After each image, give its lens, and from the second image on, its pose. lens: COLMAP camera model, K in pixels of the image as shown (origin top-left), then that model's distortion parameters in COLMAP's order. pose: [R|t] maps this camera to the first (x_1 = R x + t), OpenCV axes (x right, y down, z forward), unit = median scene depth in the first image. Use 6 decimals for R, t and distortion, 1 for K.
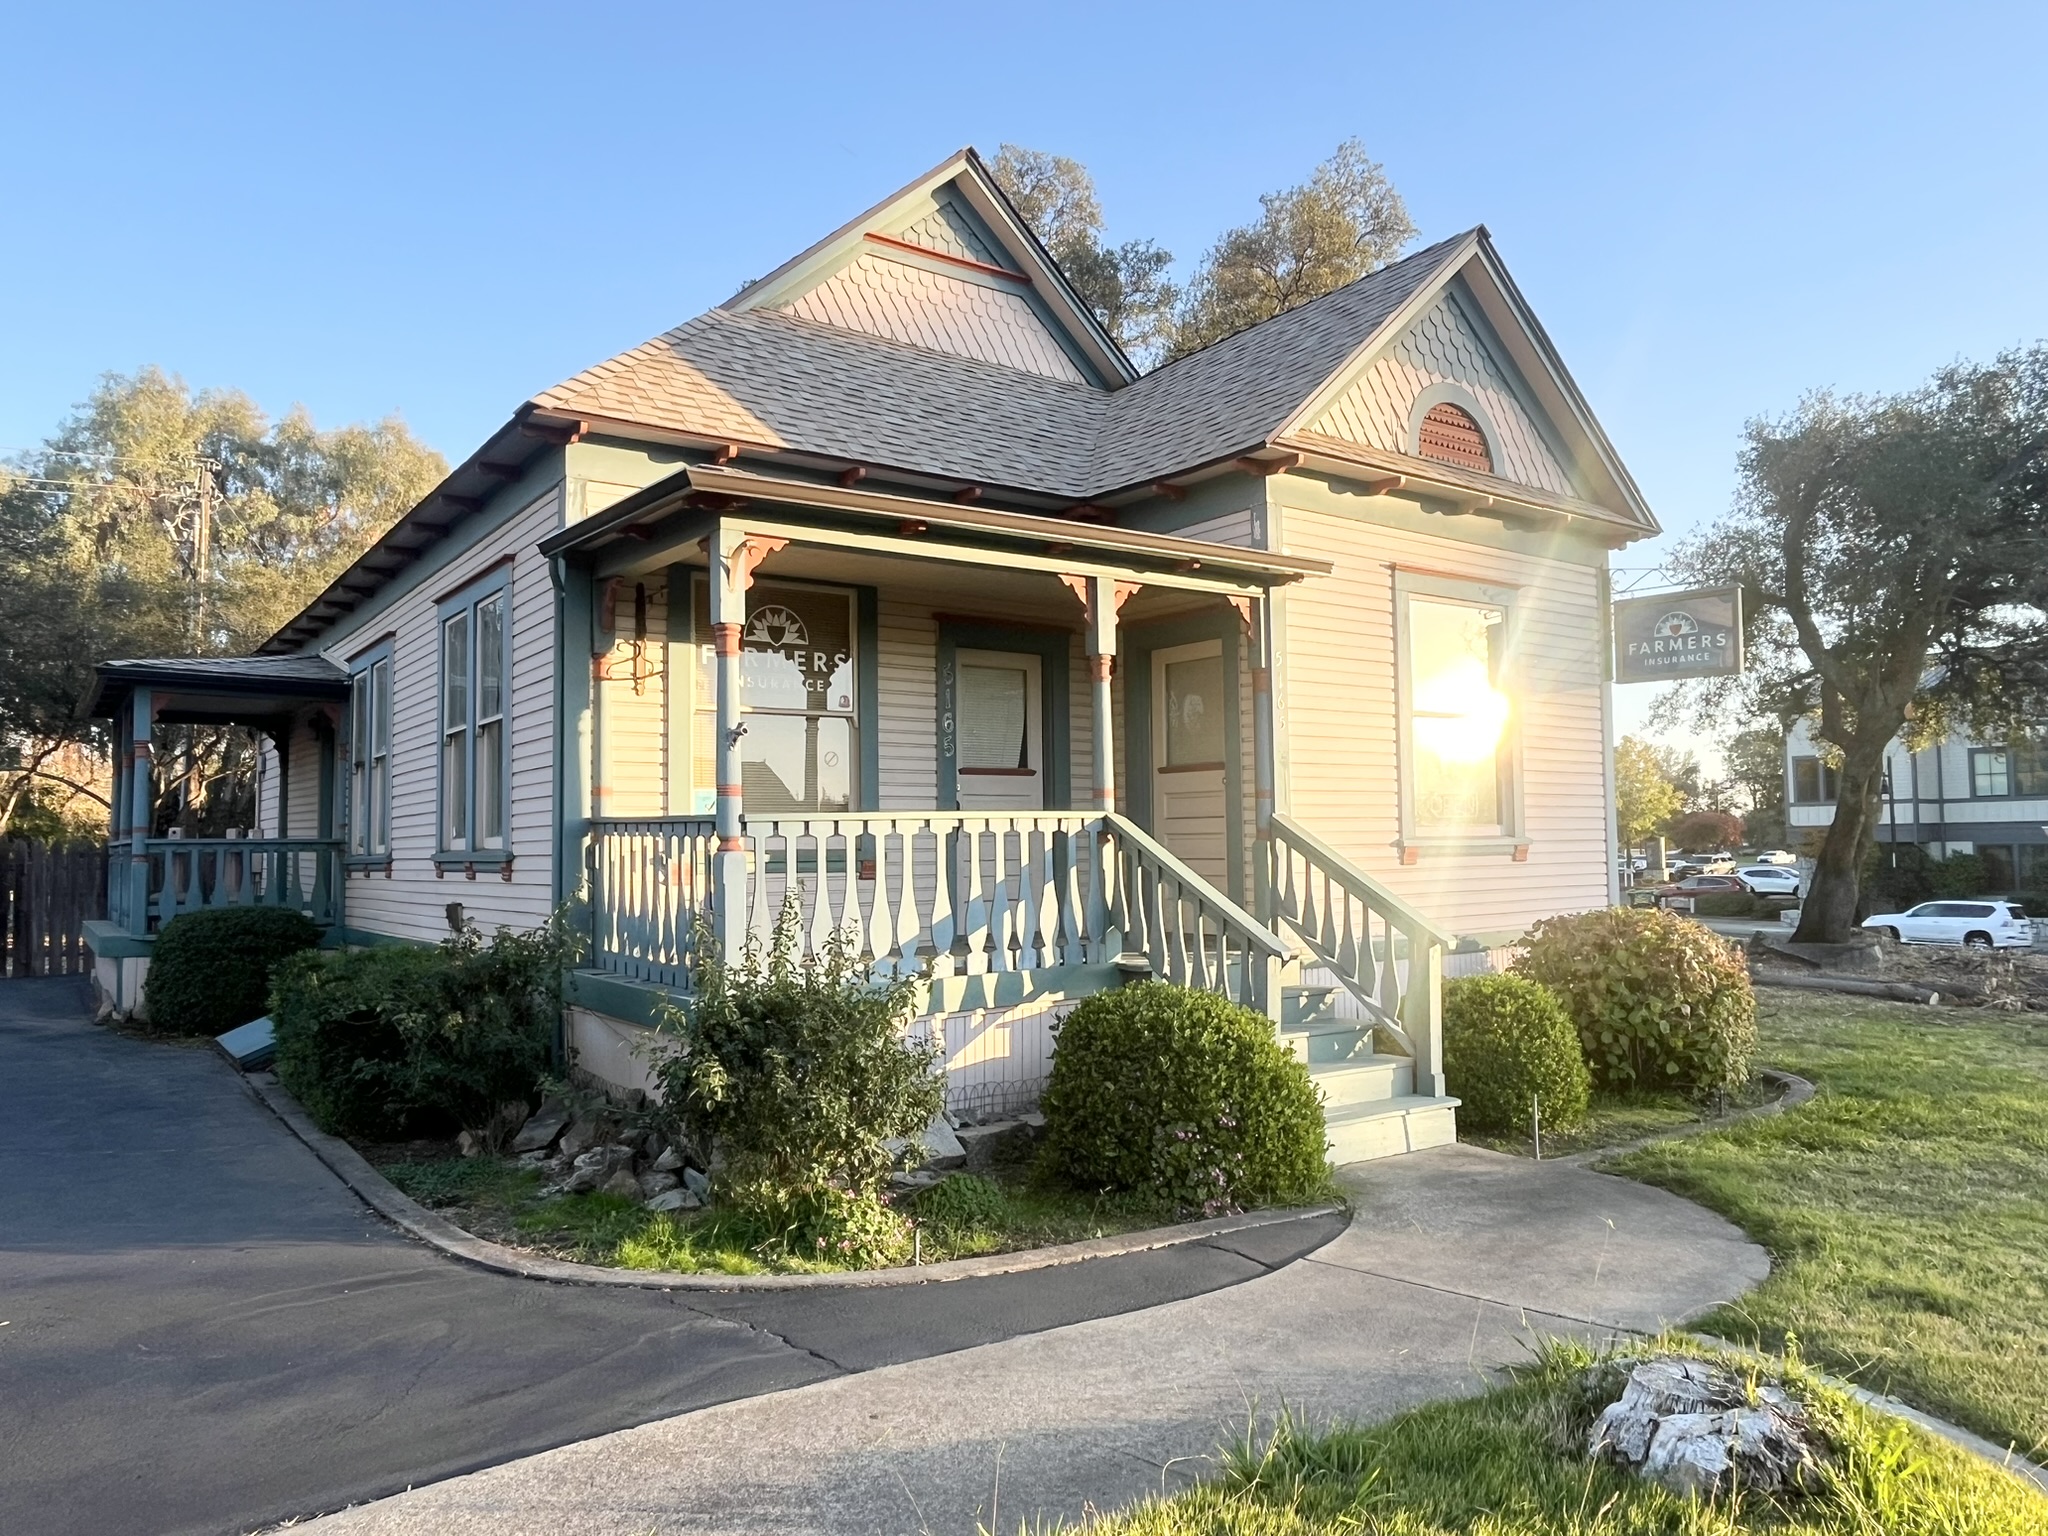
lens RADIAL K [[1339.0, 0, 1022.6], [0, 1339.0, 764.8], [0, 0, 1]] dist [0.000492, -0.002055]
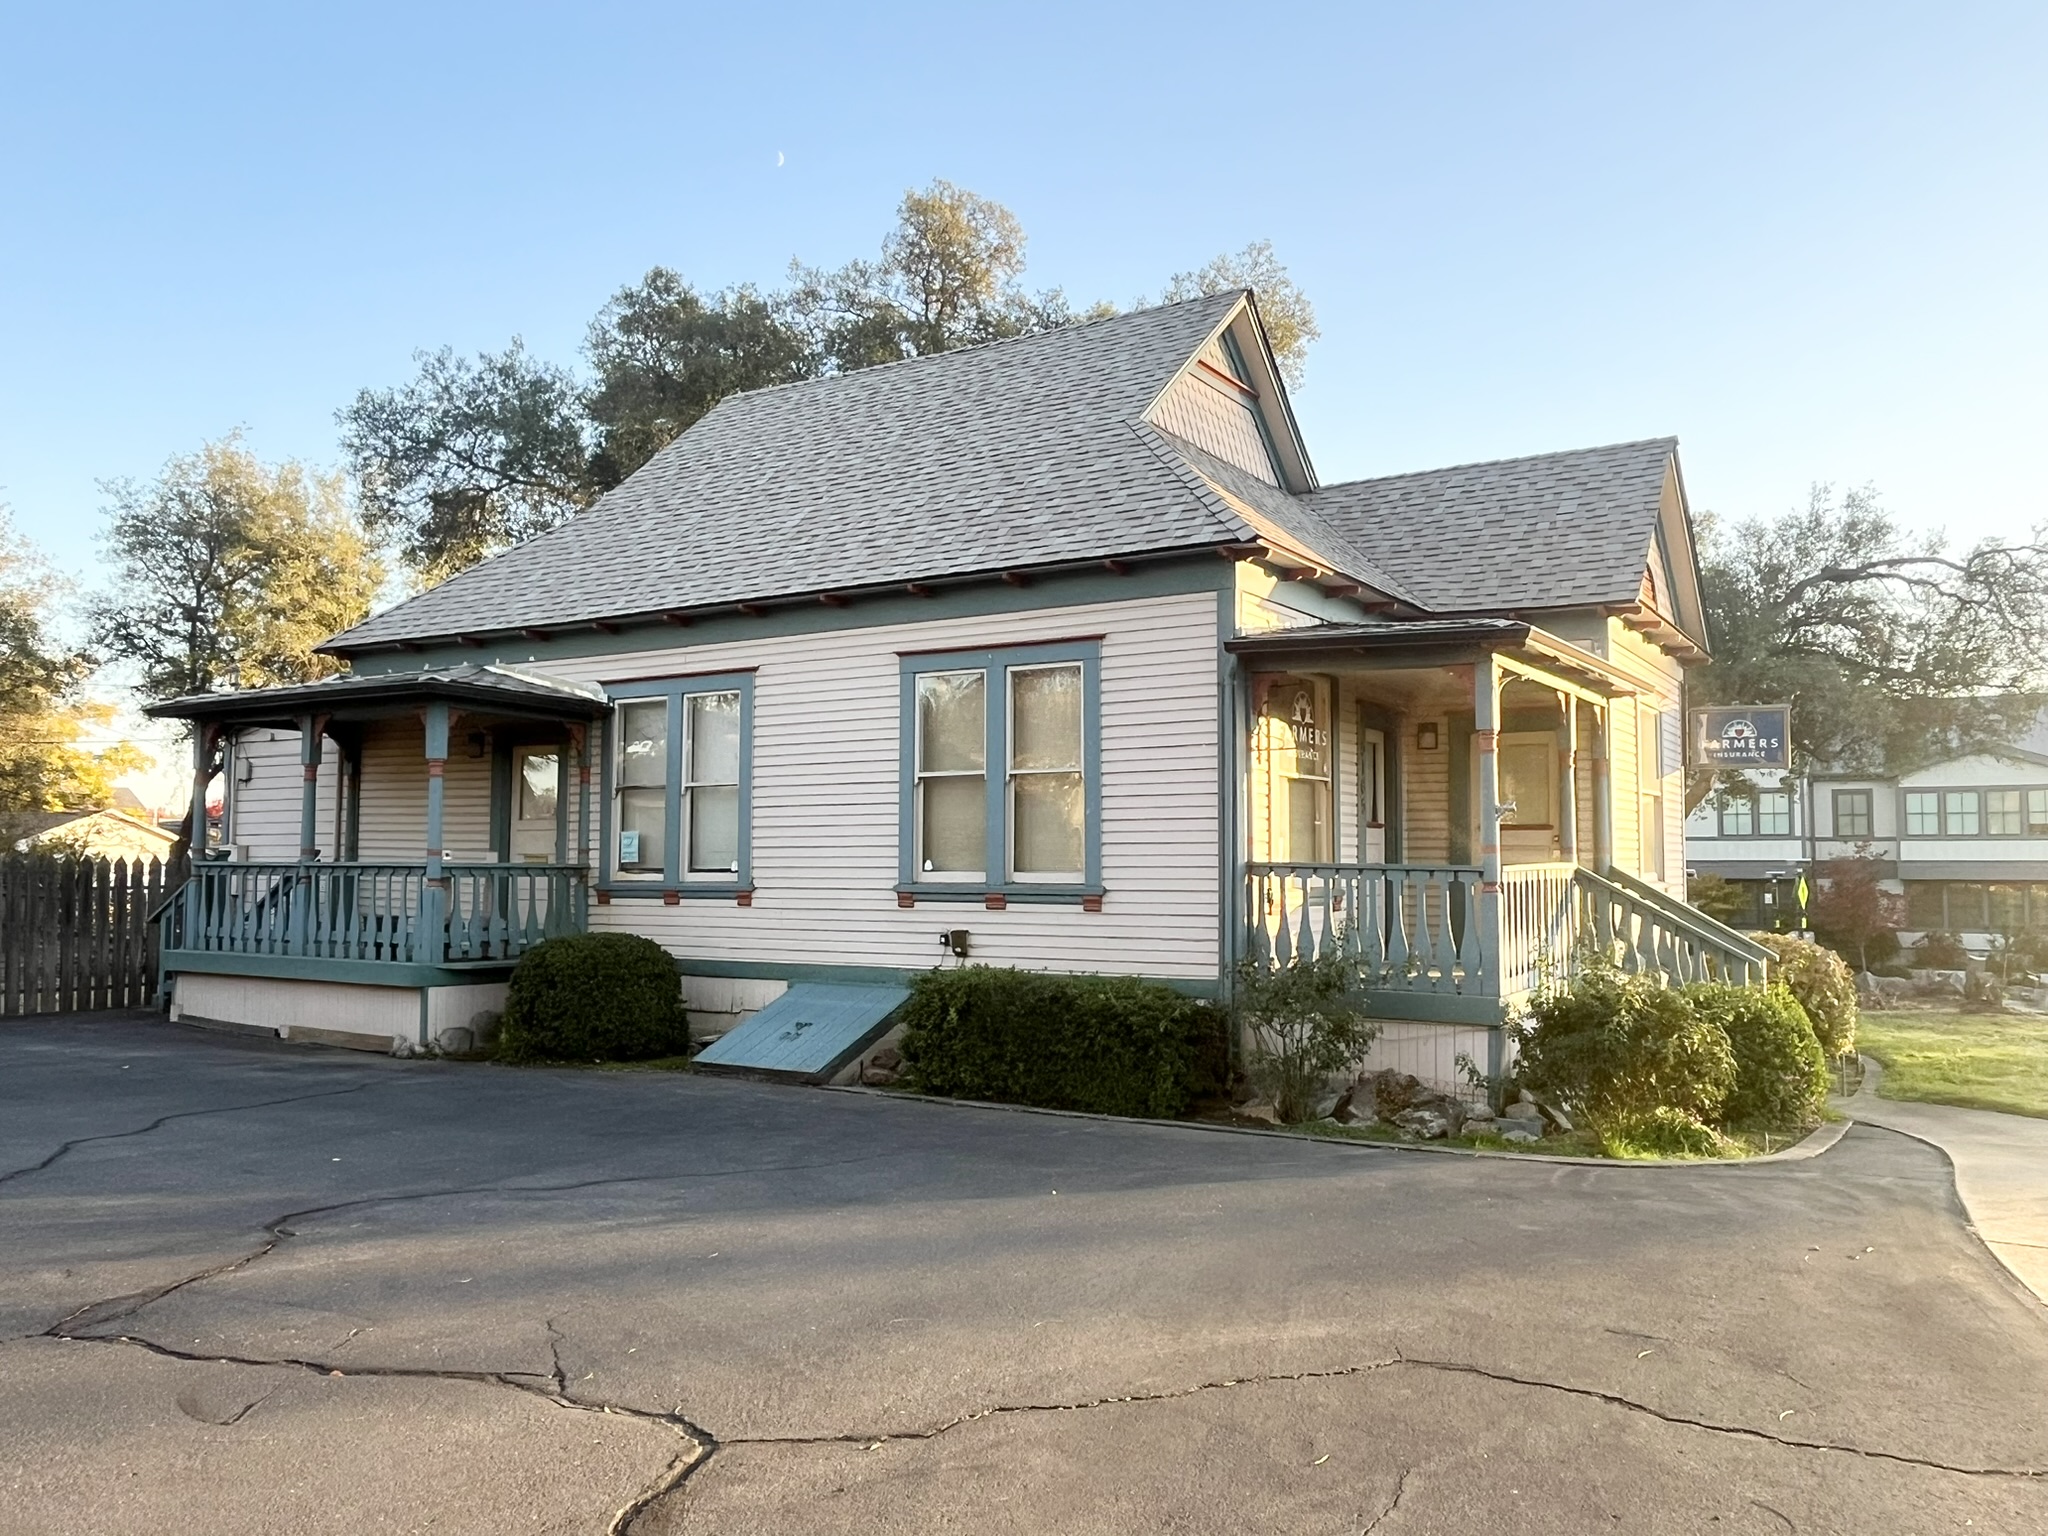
lens RADIAL K [[1575.7, 0, 1035.8], [0, 1575.7, 771.1], [0, 0, 1]] dist [-0.020679, 0.003637]
pose [[0.922447, 0.040234, 0.384022, -0.963773], [-0.039526, 0.999171, -0.009740, -0.020634], [-0.384095, -0.006194, 0.923273, -0.256279]]
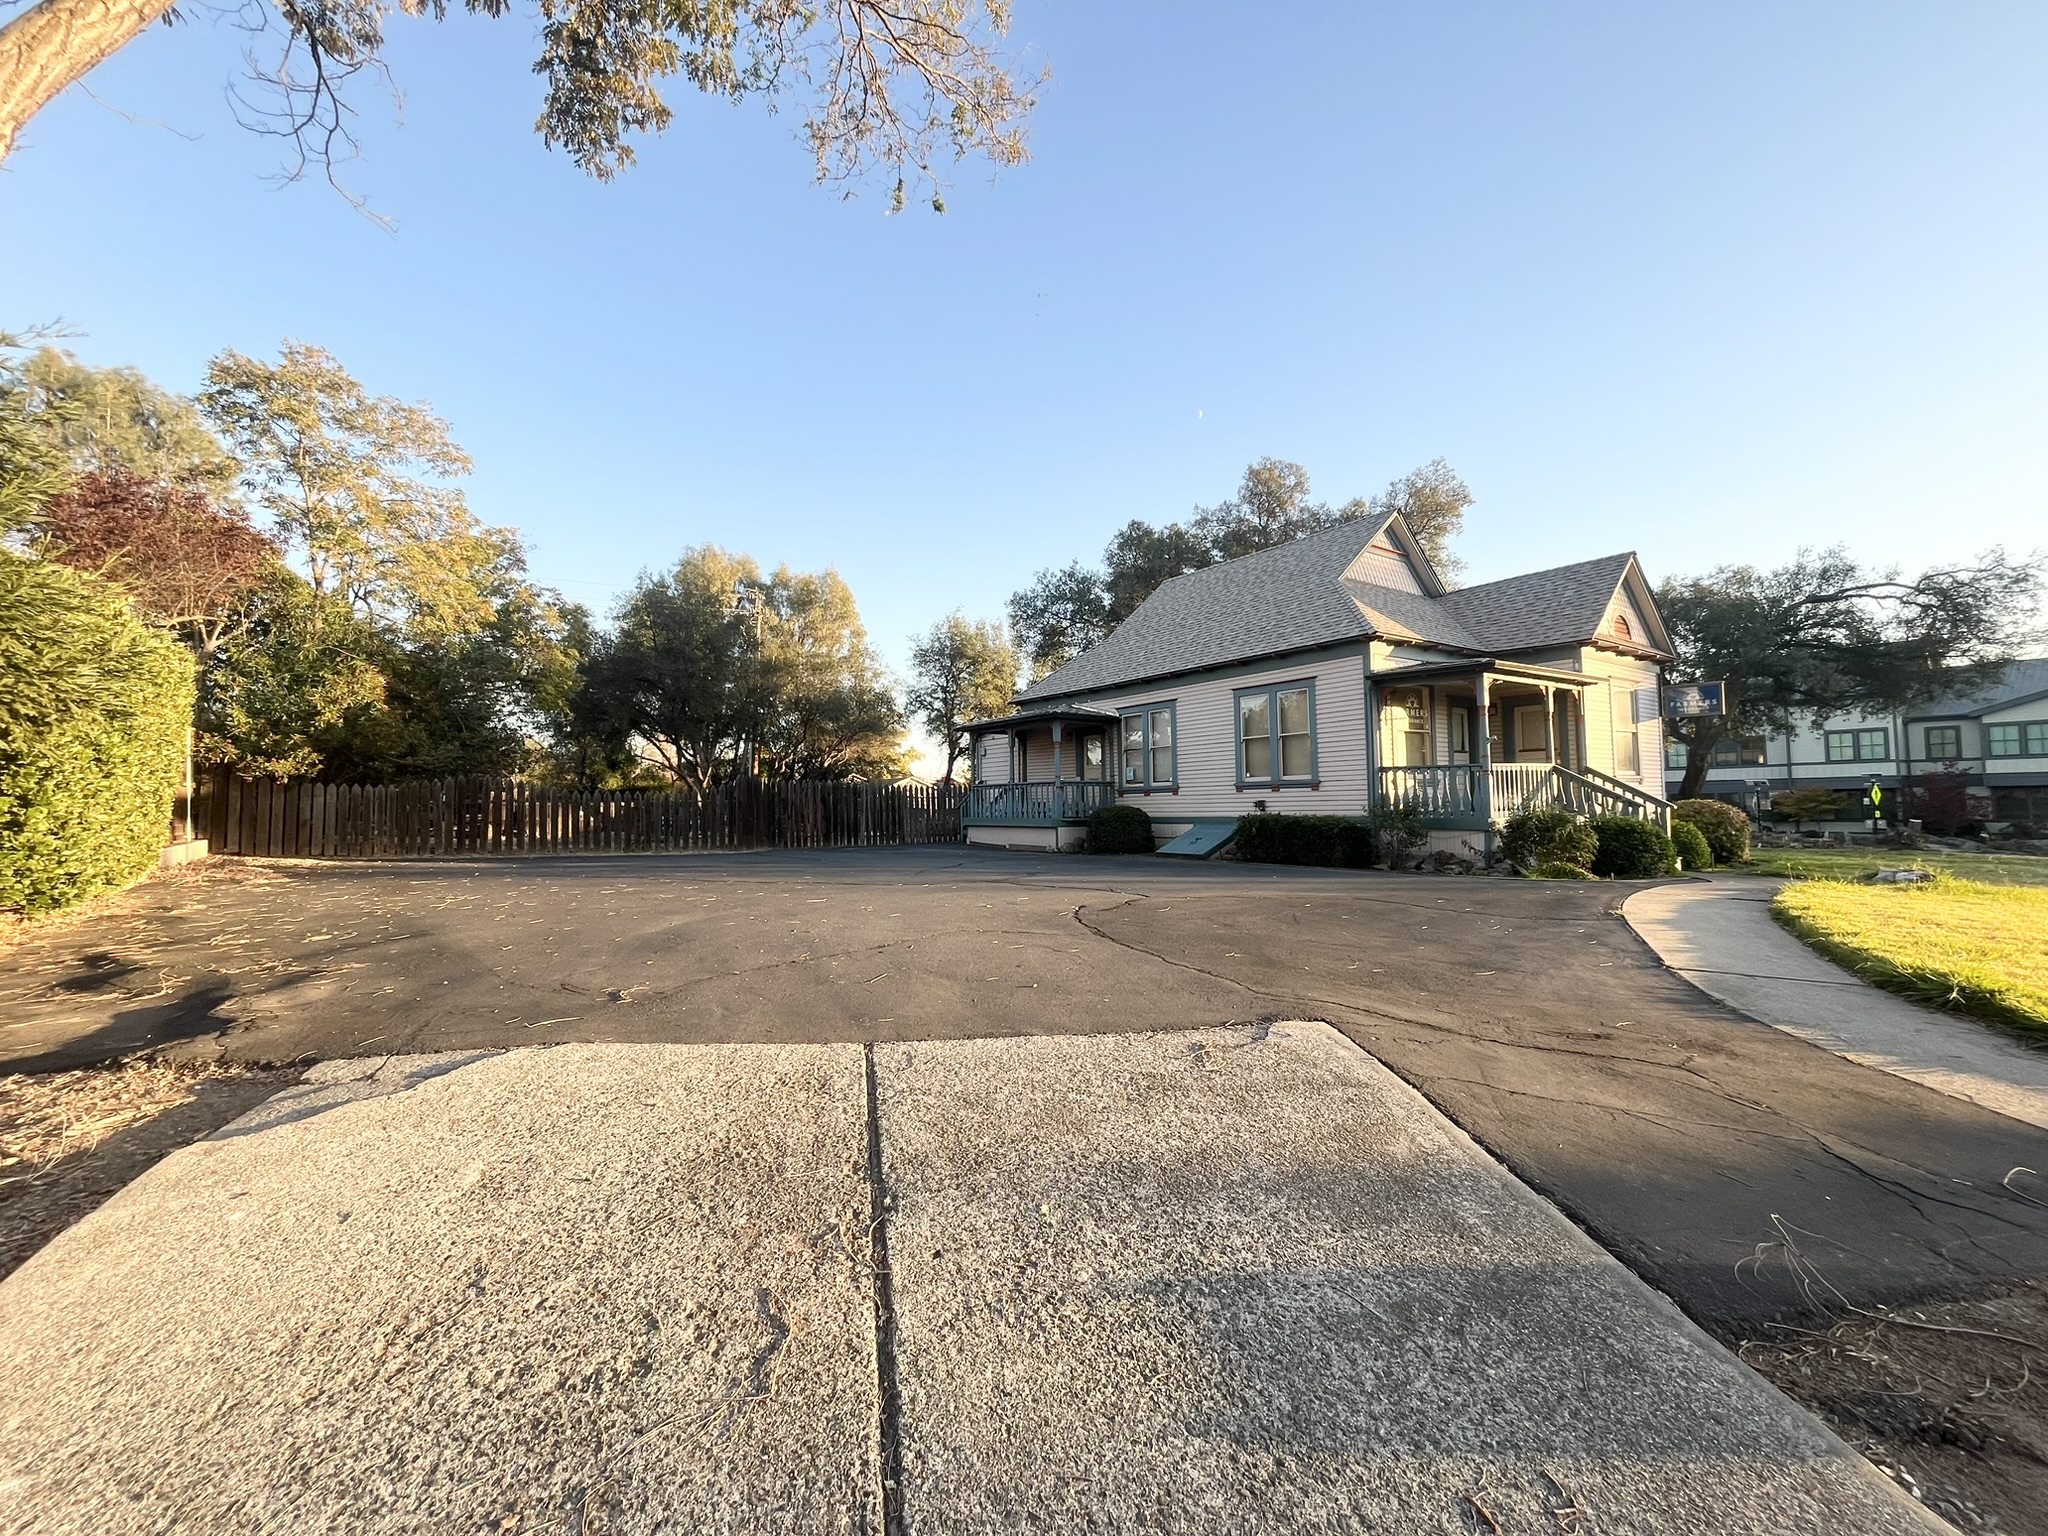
lens RADIAL K [[822.8, 0, 1015.8], [0, 822.8, 756.0], [0, 0, 1]] dist [-0.003207, -0.000257]
pose [[0.999991, -0.003318, -0.002491, -1.016711], [0.003331, 0.999982, 0.005002, 0.002869], [0.002474, -0.005011, 0.999984, -0.755673]]
